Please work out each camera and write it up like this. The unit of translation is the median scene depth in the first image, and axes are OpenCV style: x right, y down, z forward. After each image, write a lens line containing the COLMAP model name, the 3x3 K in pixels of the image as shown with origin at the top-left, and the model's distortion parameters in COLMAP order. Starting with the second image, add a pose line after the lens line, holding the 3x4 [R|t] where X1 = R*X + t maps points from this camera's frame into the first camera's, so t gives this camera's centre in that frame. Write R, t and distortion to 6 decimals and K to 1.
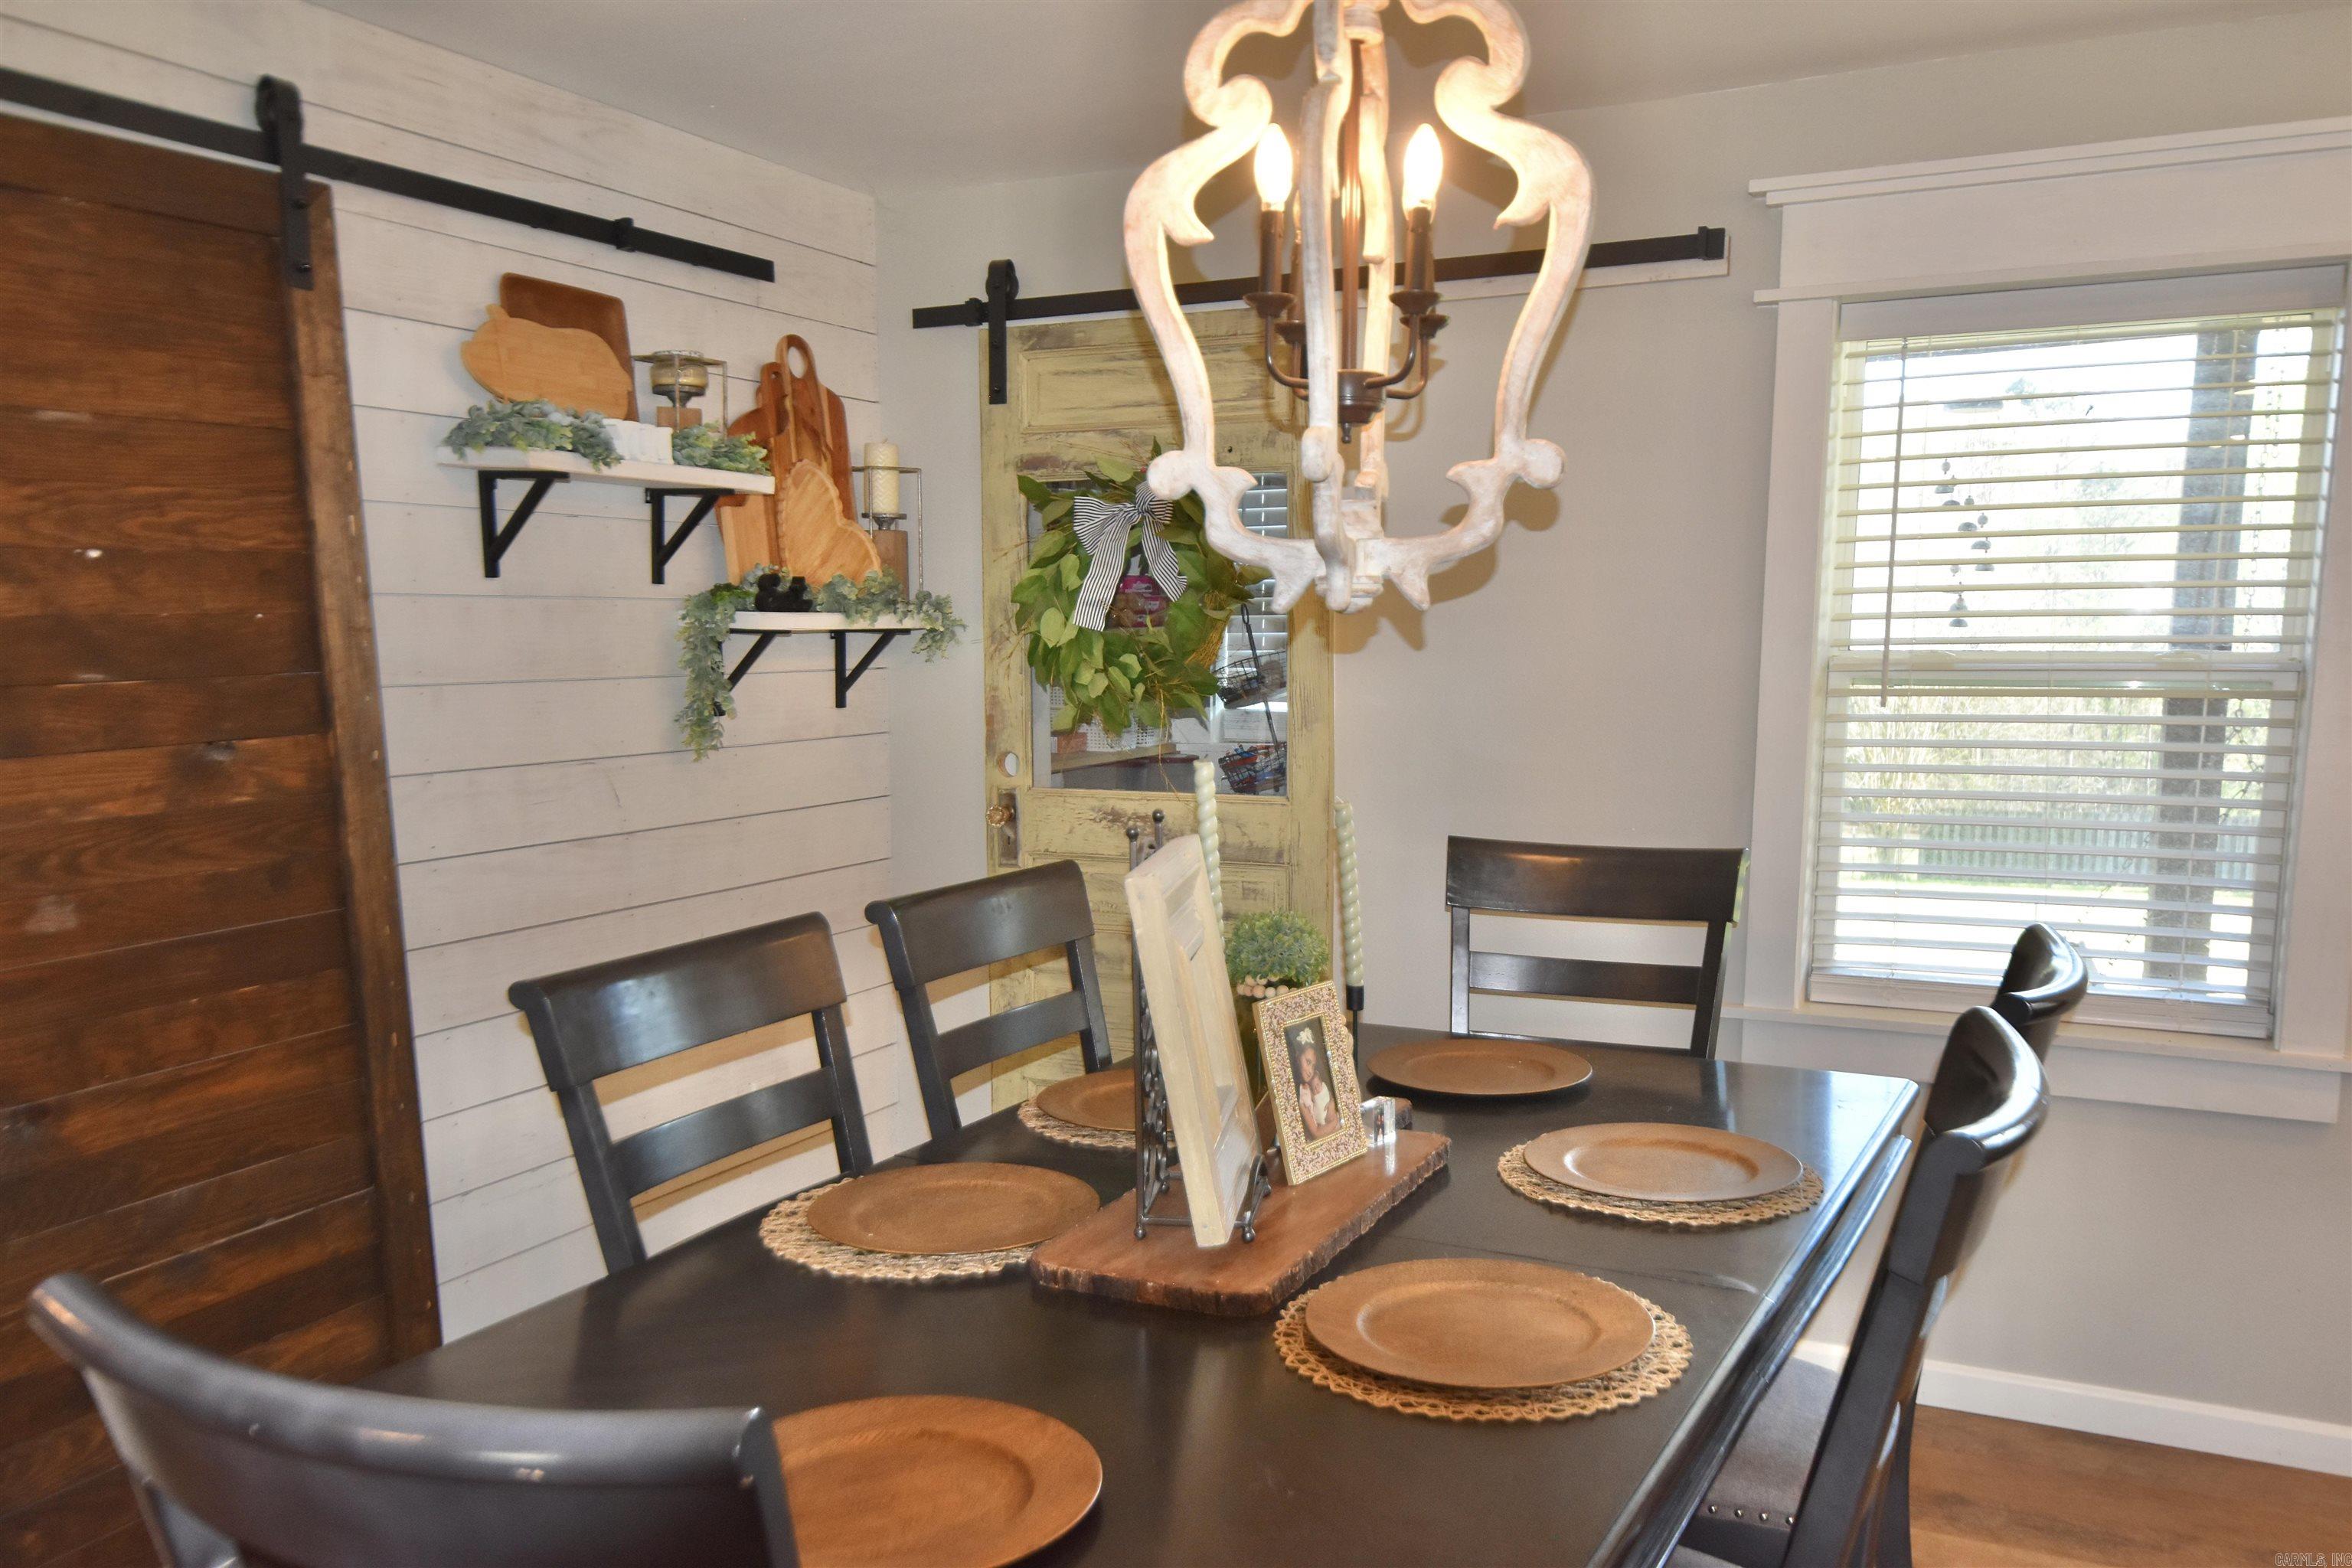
lens RADIAL K [[1910.4, 0, 1176.2], [0, 1910.4, 904.4], [0, 0, 1]] dist [0.014793, -0.006711]
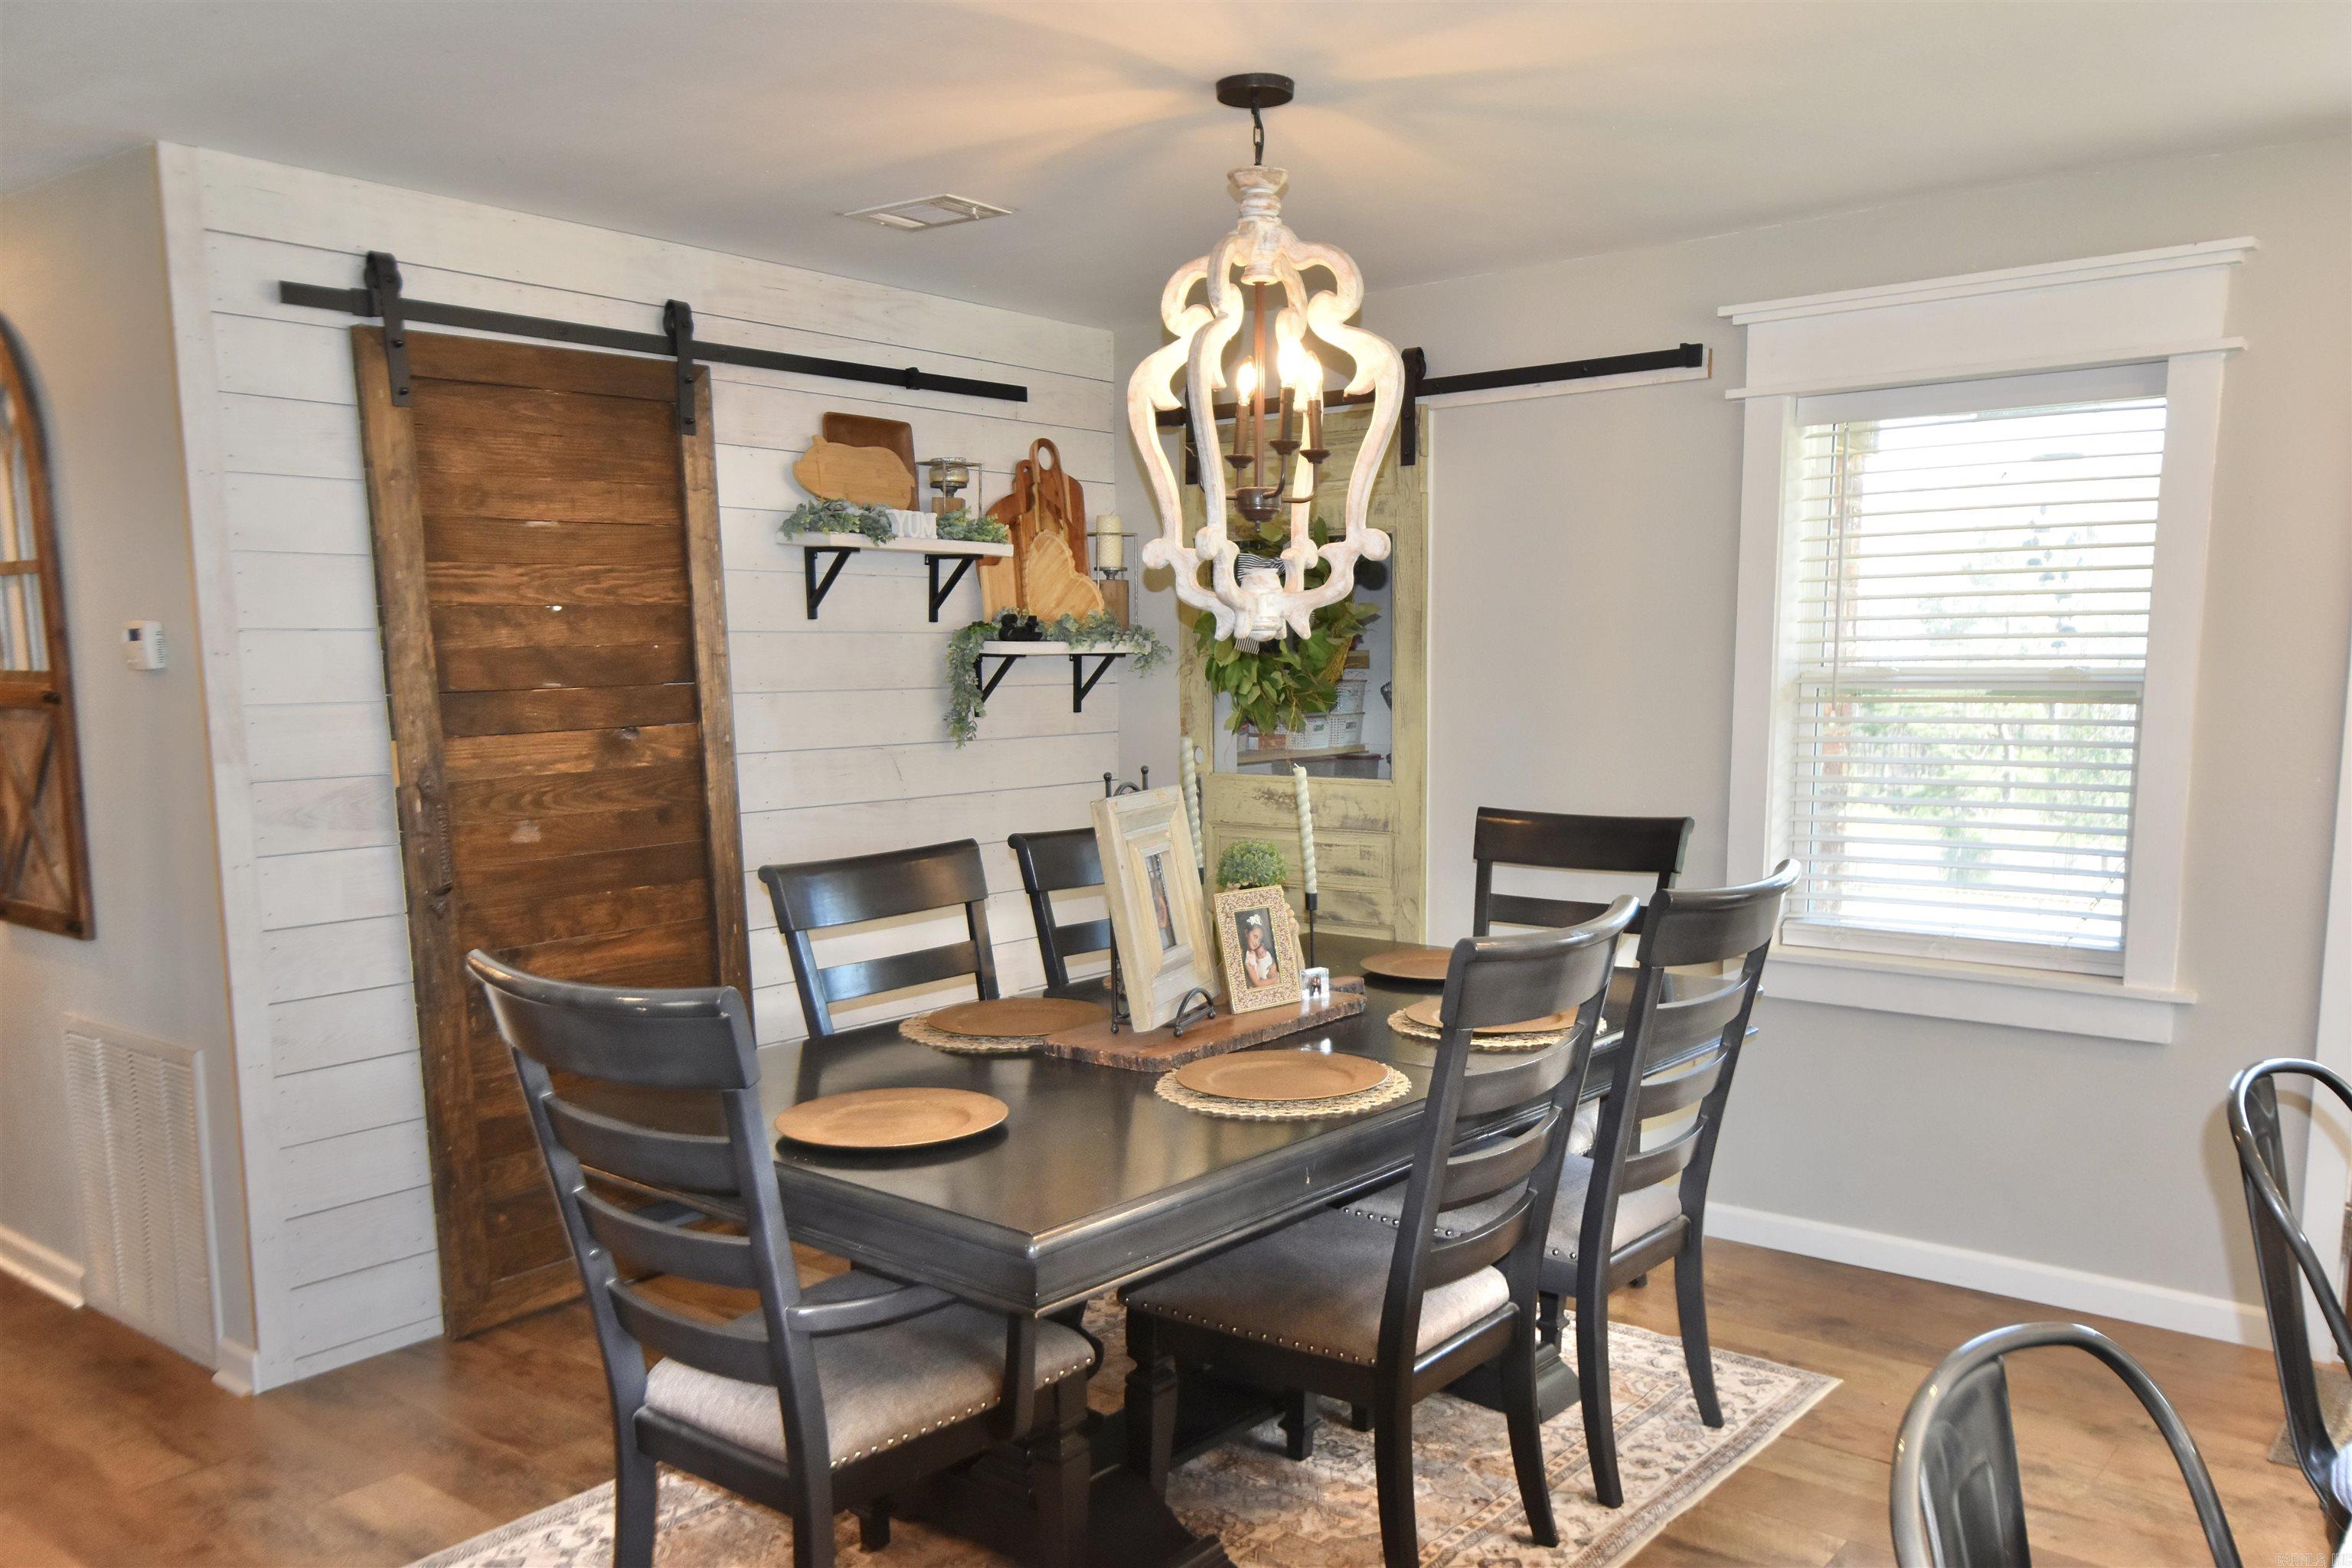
lens RADIAL K [[1856.0, 0, 1173.8], [0, 1856.0, 903.3], [0, 0, 1]] dist [0.002736, 0.000891]
pose [[0.973497, 0.026432, -0.227166, 0.262896], [-0.028716, 0.999565, -0.006755, 0.052602], [0.226888, 0.013099, 0.973833, -0.346601]]
